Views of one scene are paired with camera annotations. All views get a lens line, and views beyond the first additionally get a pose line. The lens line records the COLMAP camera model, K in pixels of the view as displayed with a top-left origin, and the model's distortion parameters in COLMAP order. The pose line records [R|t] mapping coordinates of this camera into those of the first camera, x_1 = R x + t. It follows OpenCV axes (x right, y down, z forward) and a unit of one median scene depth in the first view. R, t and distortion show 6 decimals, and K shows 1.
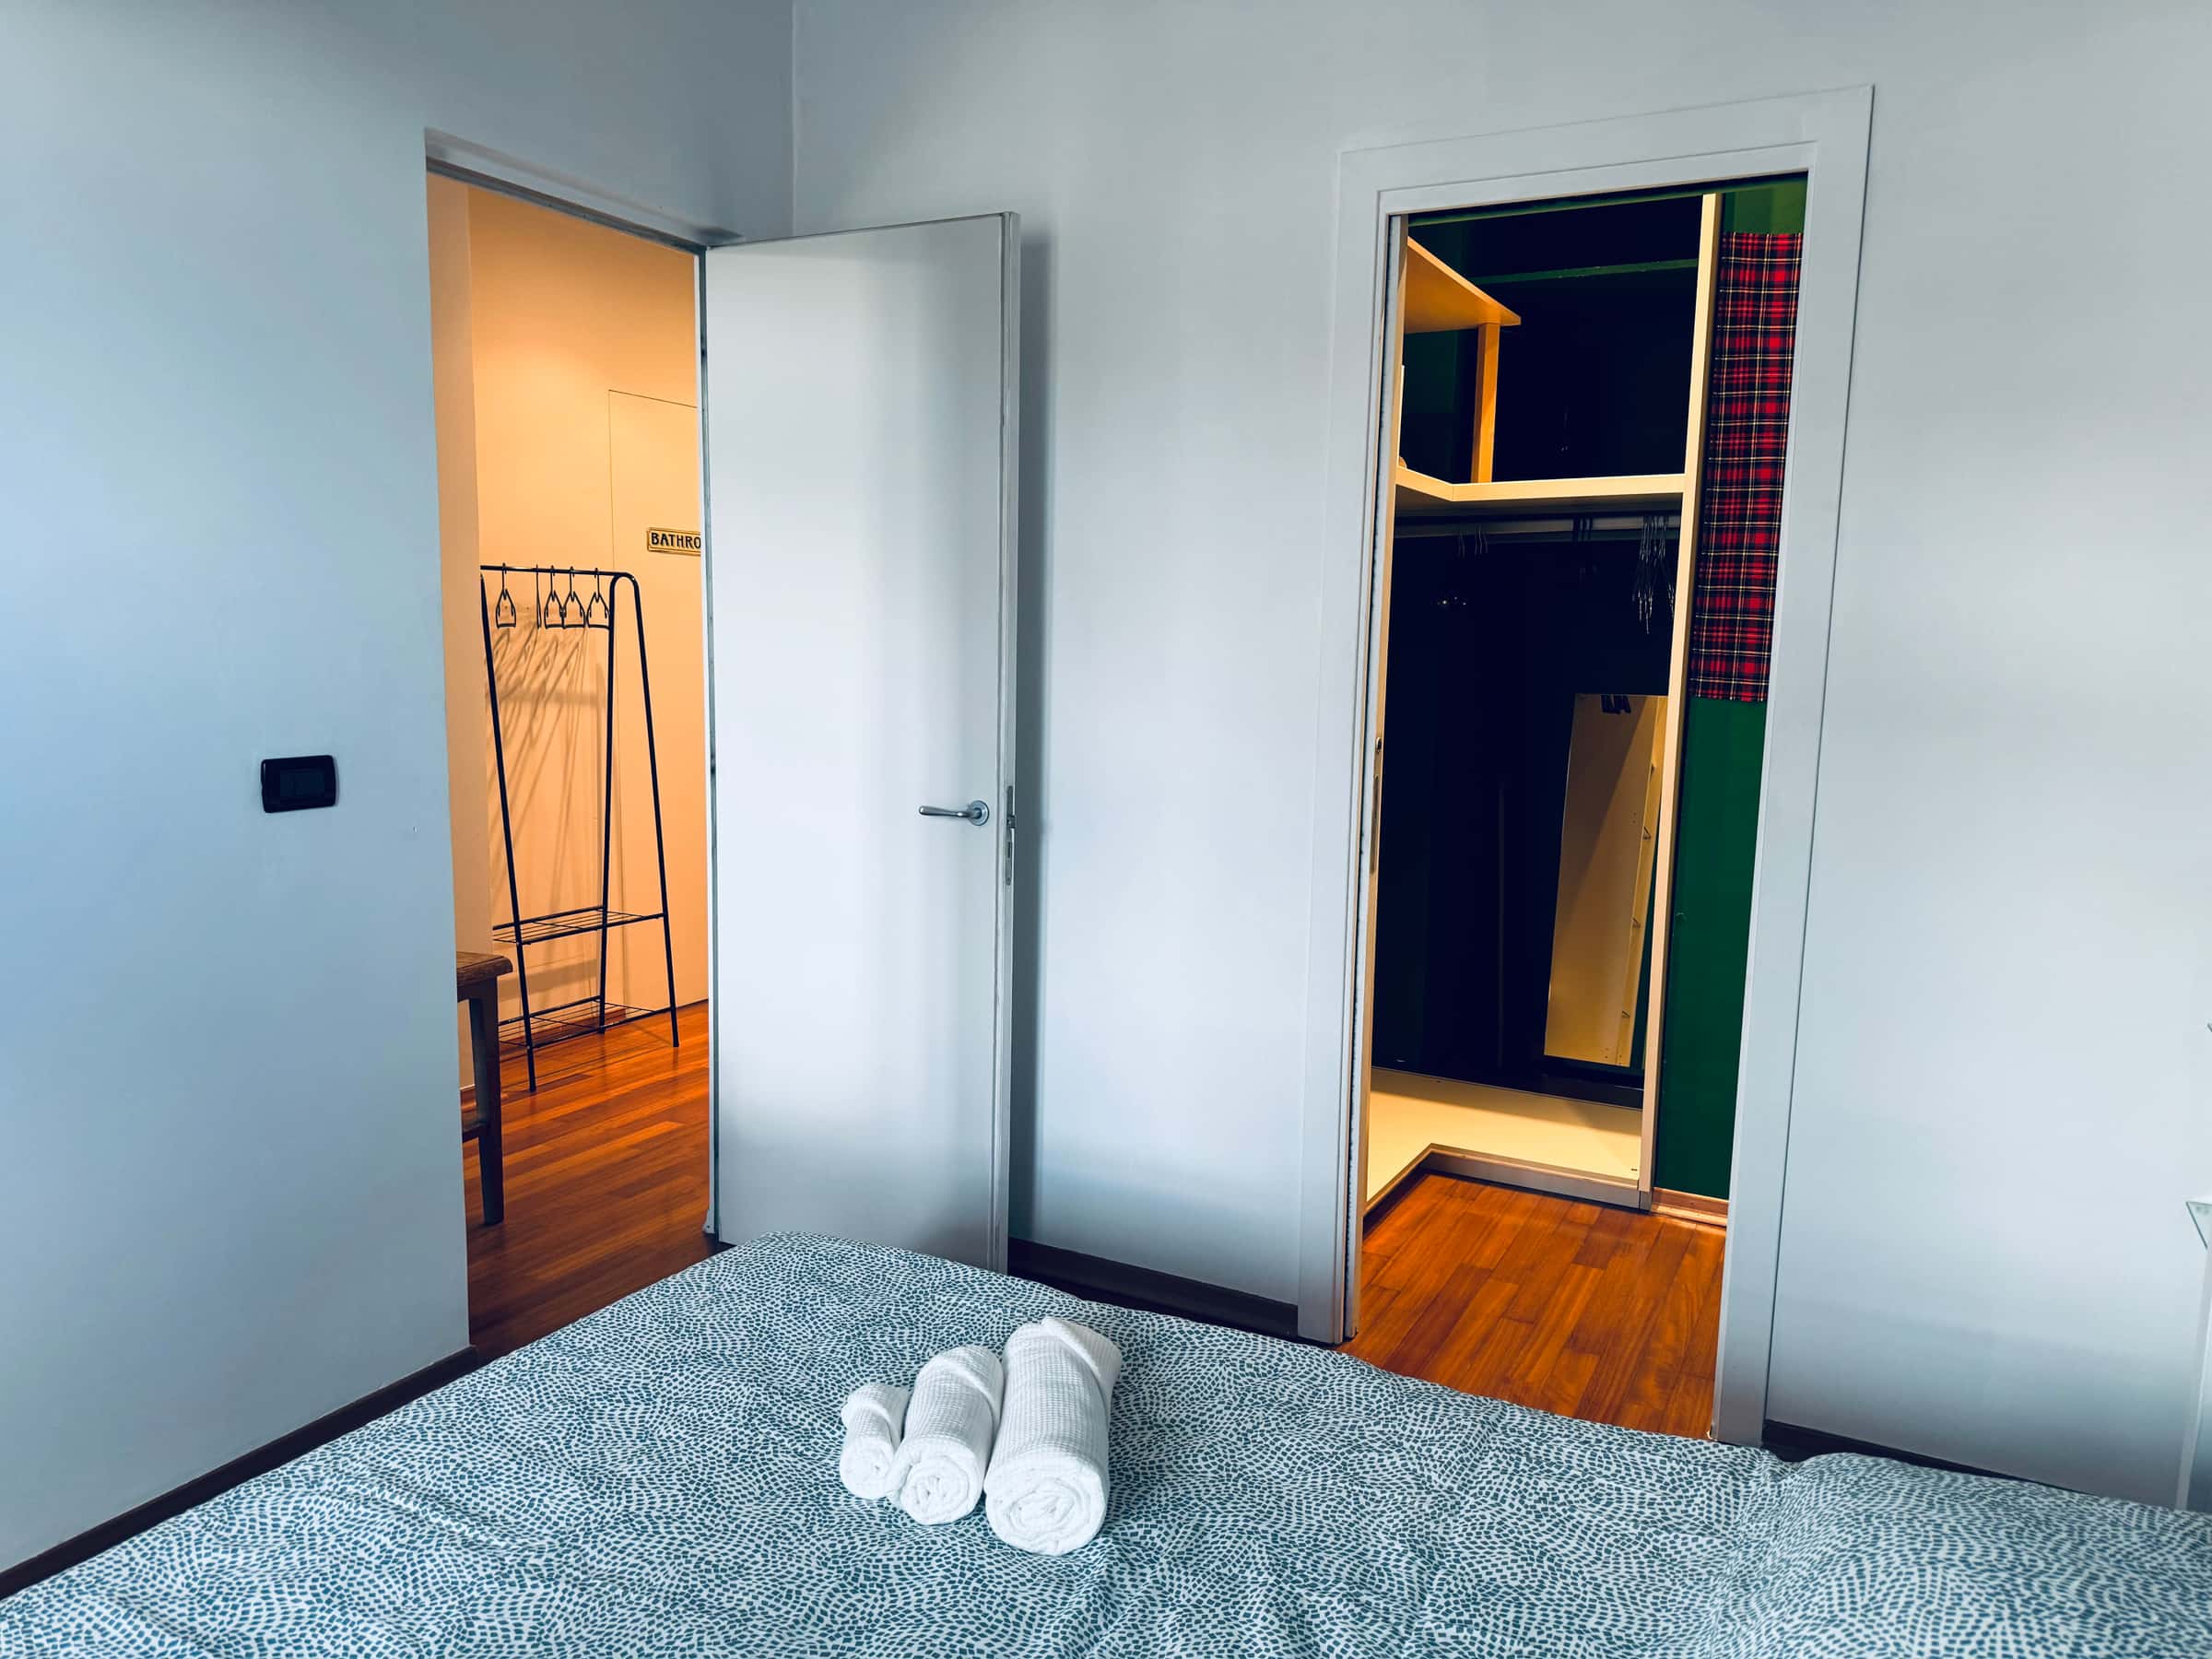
lens RADIAL K [[1557.4, 0, 1133.7], [0, 1557.4, 840.3], [0, 0, 1]] dist [0.048877, -0.074290]
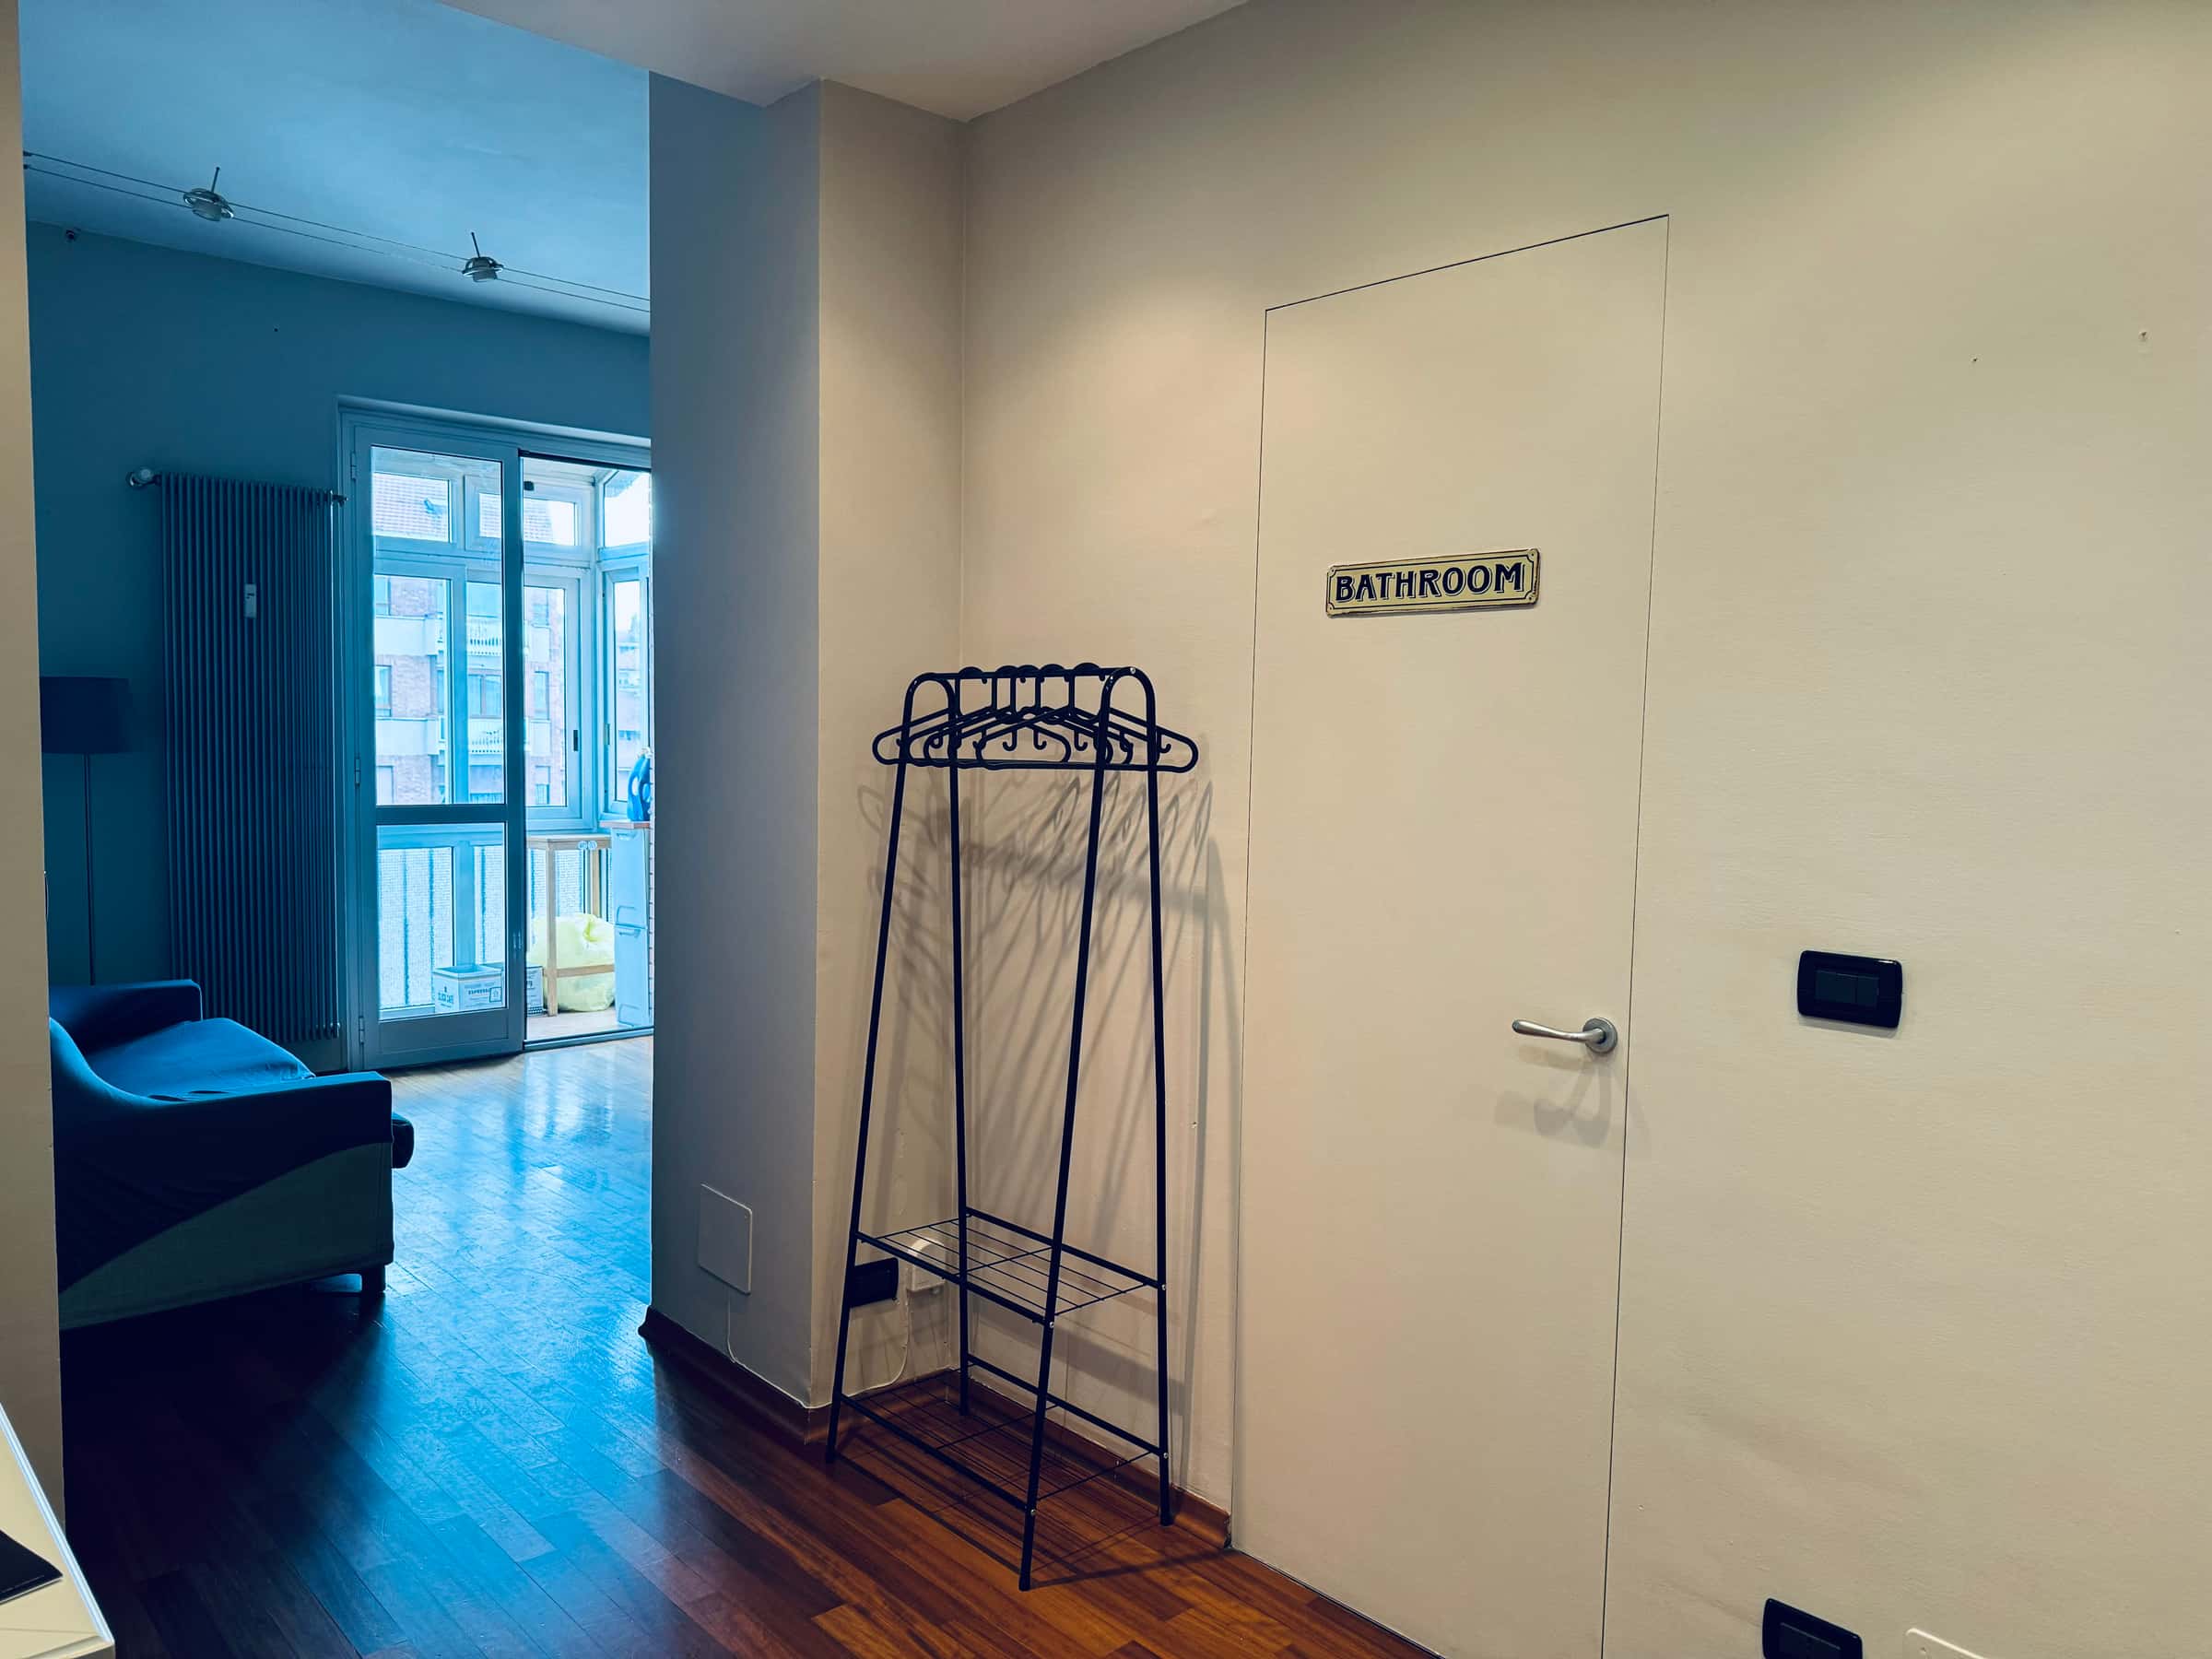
lens RADIAL K [[1603.4, 0, 1106.0], [0, 1603.4, 829.5], [0, 0, 1]] dist [0.008233, -0.000719]
pose [[-0.353778, 0.036134, -0.934631, 0.183484], [-0.148603, 0.984390, 0.094307, -0.166987], [0.923449, 0.172252, -0.342885, 1.188320]]
